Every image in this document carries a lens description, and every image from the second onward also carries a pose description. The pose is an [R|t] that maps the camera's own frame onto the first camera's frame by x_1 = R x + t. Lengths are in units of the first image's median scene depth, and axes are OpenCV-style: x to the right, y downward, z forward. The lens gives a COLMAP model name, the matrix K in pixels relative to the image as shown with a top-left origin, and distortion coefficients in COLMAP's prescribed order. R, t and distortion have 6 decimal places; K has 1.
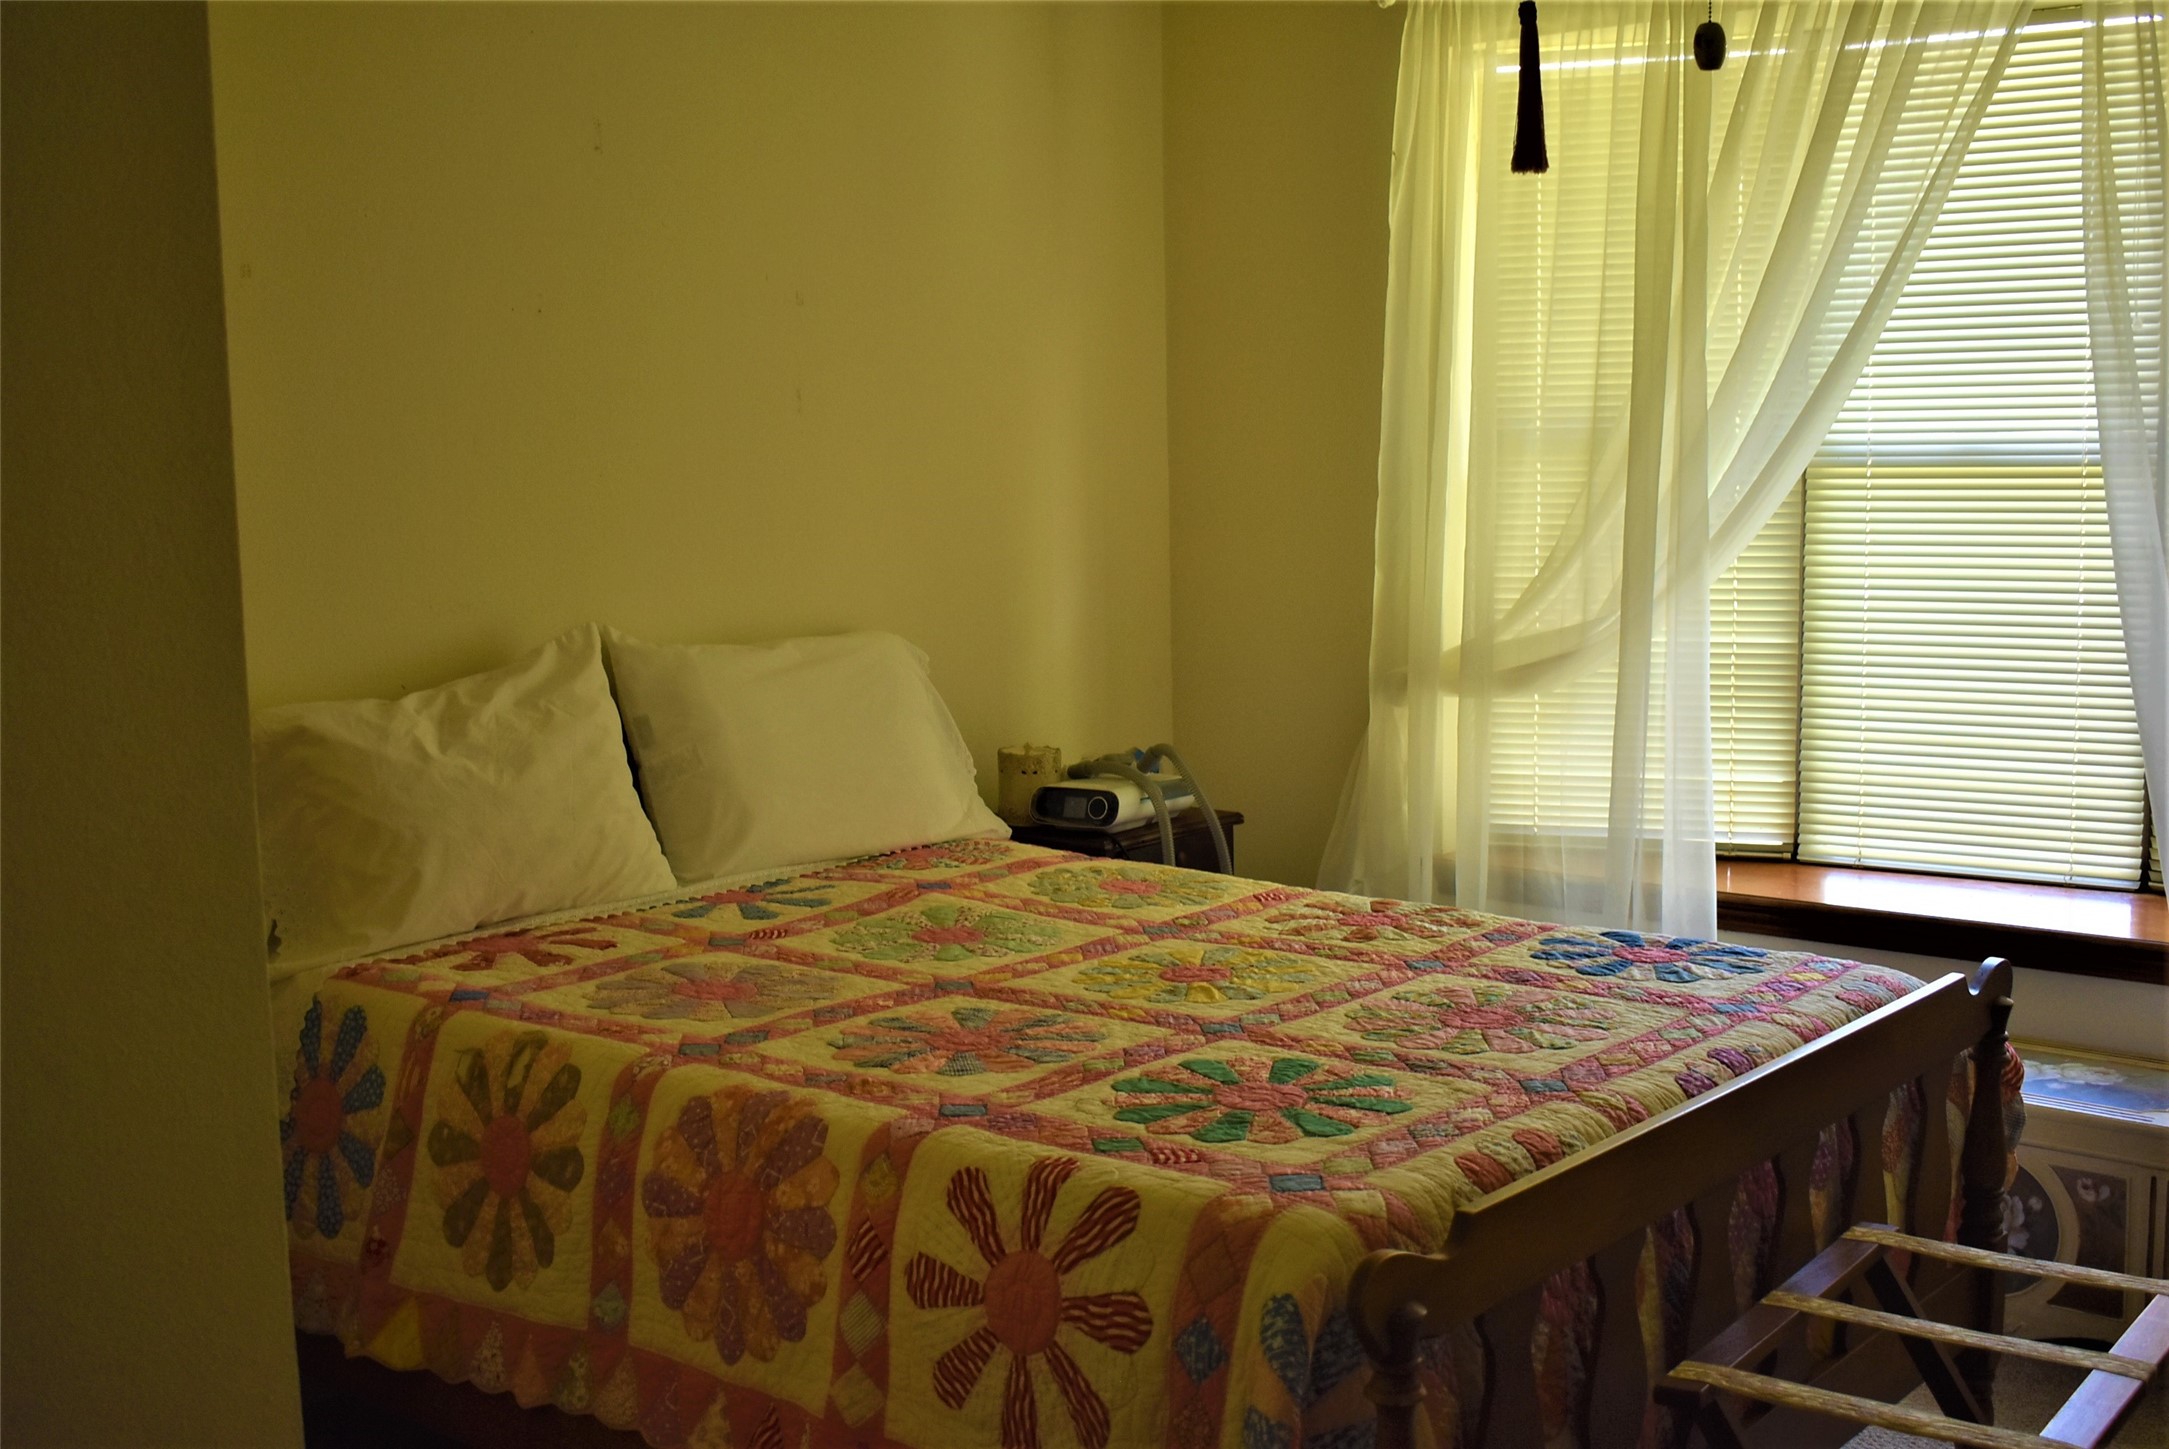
lens RADIAL K [[2456.2, 0, 1084.5], [0, 2456.2, 724.5], [0, 0, 1]] dist [-0.069010, 0.028755]
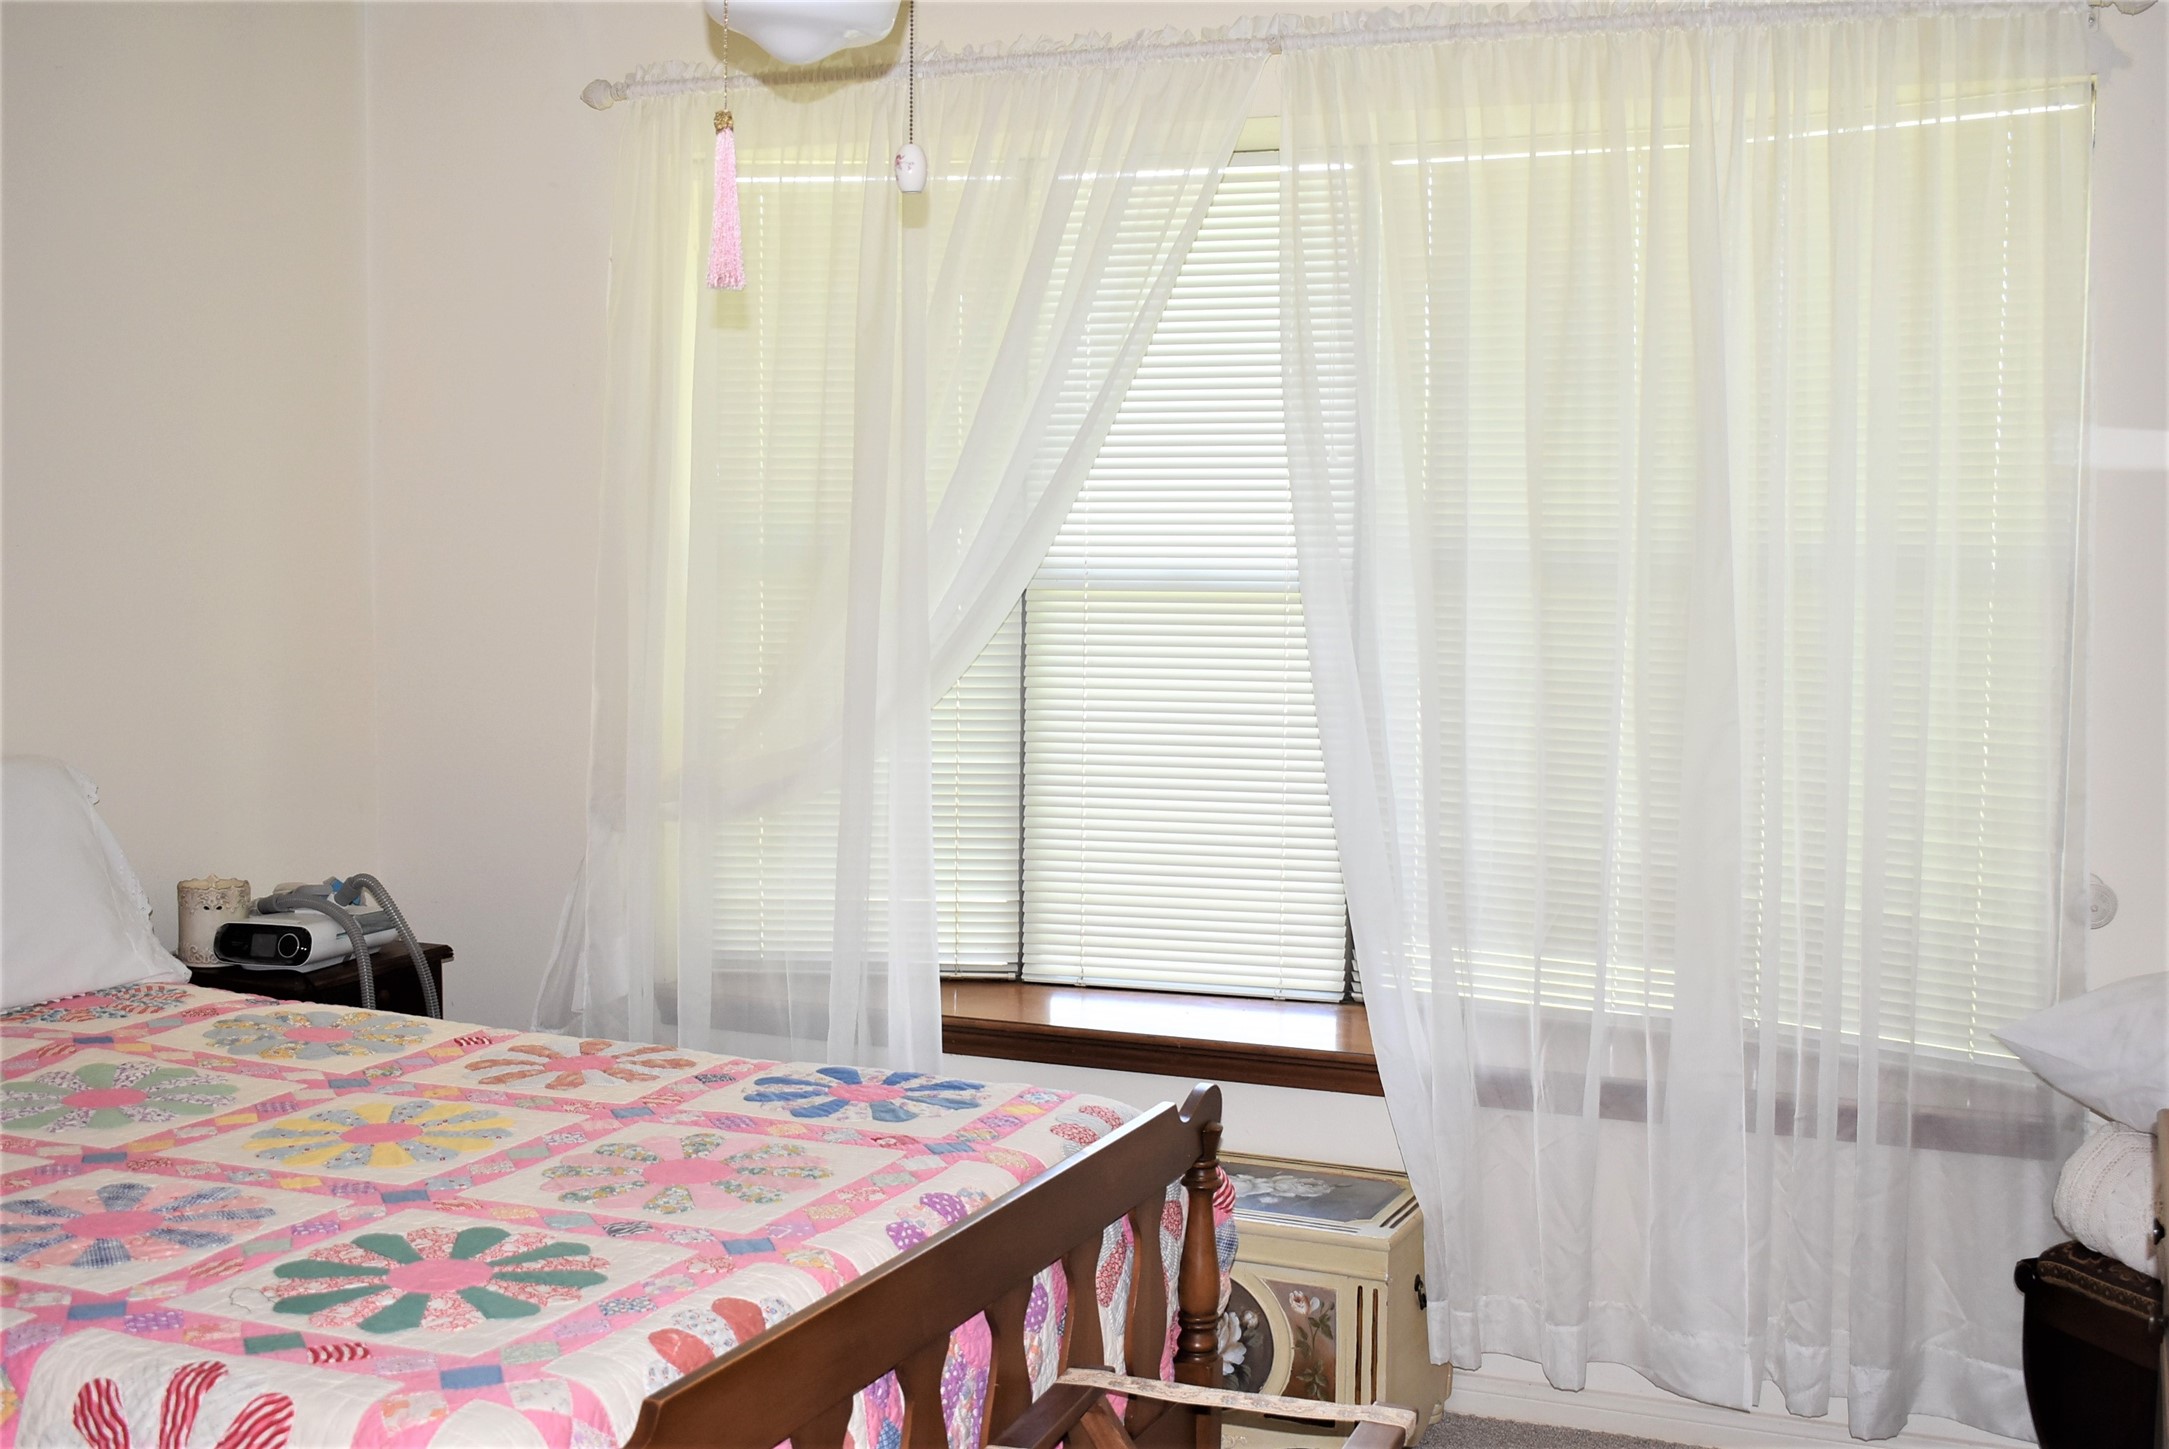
lens RADIAL K [[2456.2, 0, 1084.5], [0, 2456.2, 724.5], [0, 0, 1]] dist [-0.069010, 0.028755]
pose [[0.954592, 0.000416, 0.297915, 0.020958], [0.012400, 0.999077, -0.041129, -0.009333], [-0.297657, 0.042956, 0.953706, 0.035456]]
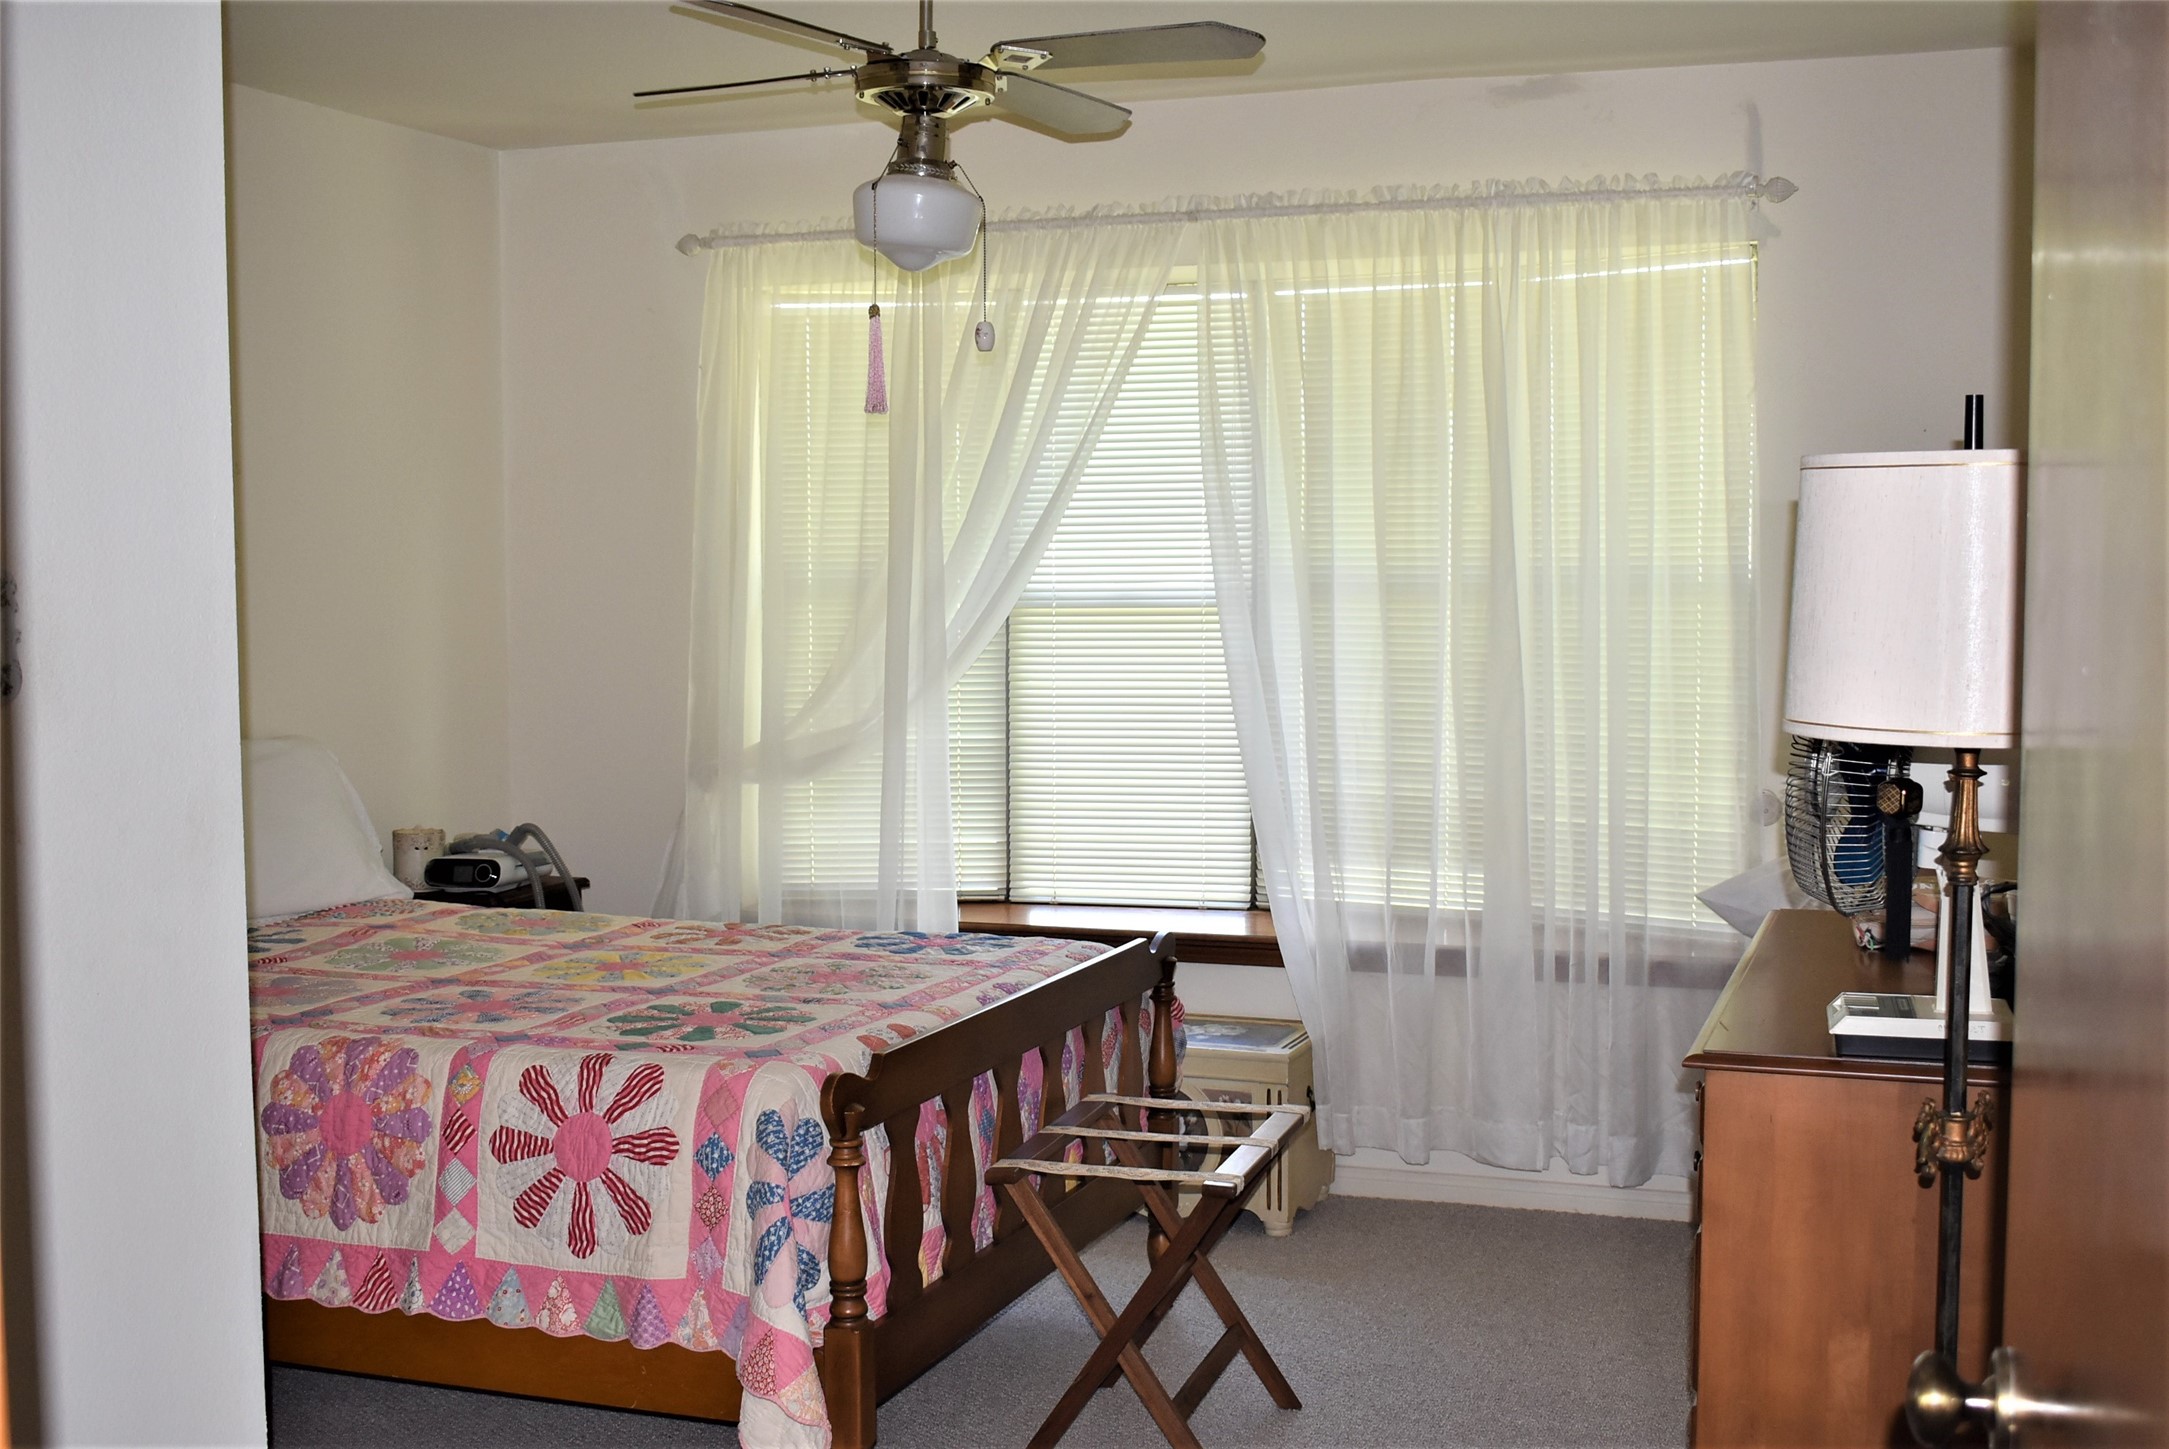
lens RADIAL K [[2456.2, 0, 1084.5], [0, 2456.2, 724.5], [0, 0, 1]] dist [-0.069010, 0.028755]
pose [[0.938854, -0.008707, 0.344204, -0.159951], [0.030375, 0.997877, -0.057607, 0.046008], [-0.342972, 0.064540, 0.937126, -0.341771]]
